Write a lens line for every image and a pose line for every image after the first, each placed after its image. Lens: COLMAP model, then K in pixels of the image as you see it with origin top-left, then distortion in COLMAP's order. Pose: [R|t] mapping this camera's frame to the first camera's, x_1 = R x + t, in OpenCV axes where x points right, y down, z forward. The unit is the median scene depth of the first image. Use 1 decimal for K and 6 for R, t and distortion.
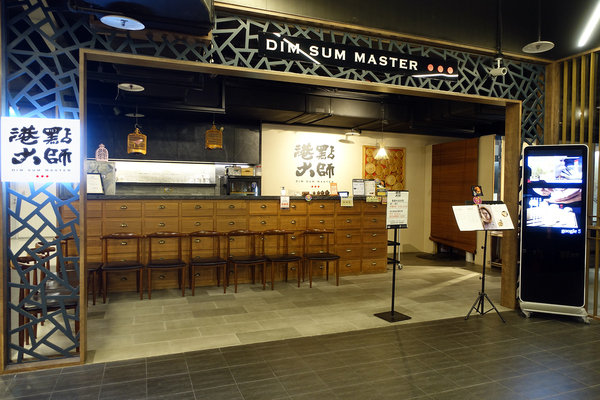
lens RADIAL K [[414.7, 0, 300.4], [0, 414.7, 200.7], [0, 0, 1]] dist [-0.007551, -0.001738]
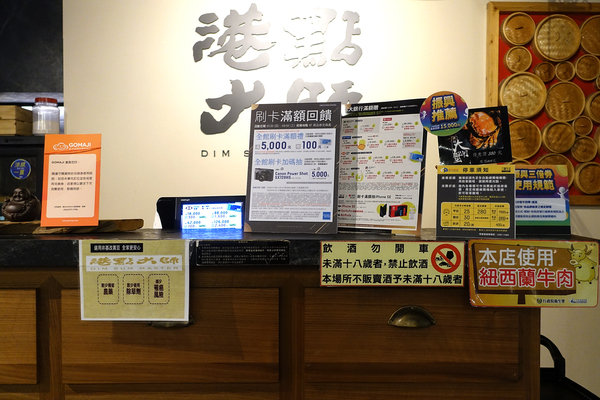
lens RADIAL K [[561.4, 0, 299.5], [0, 561.4, 199.0], [0, 0, 1]] dist [0.005616, 0.000000]
pose [[0.940051, 0.000861, -0.341032, 0.167040], [-0.003343, 0.999972, -0.006689, -0.016224], [0.341017, 0.007428, 0.940028, 0.685133]]
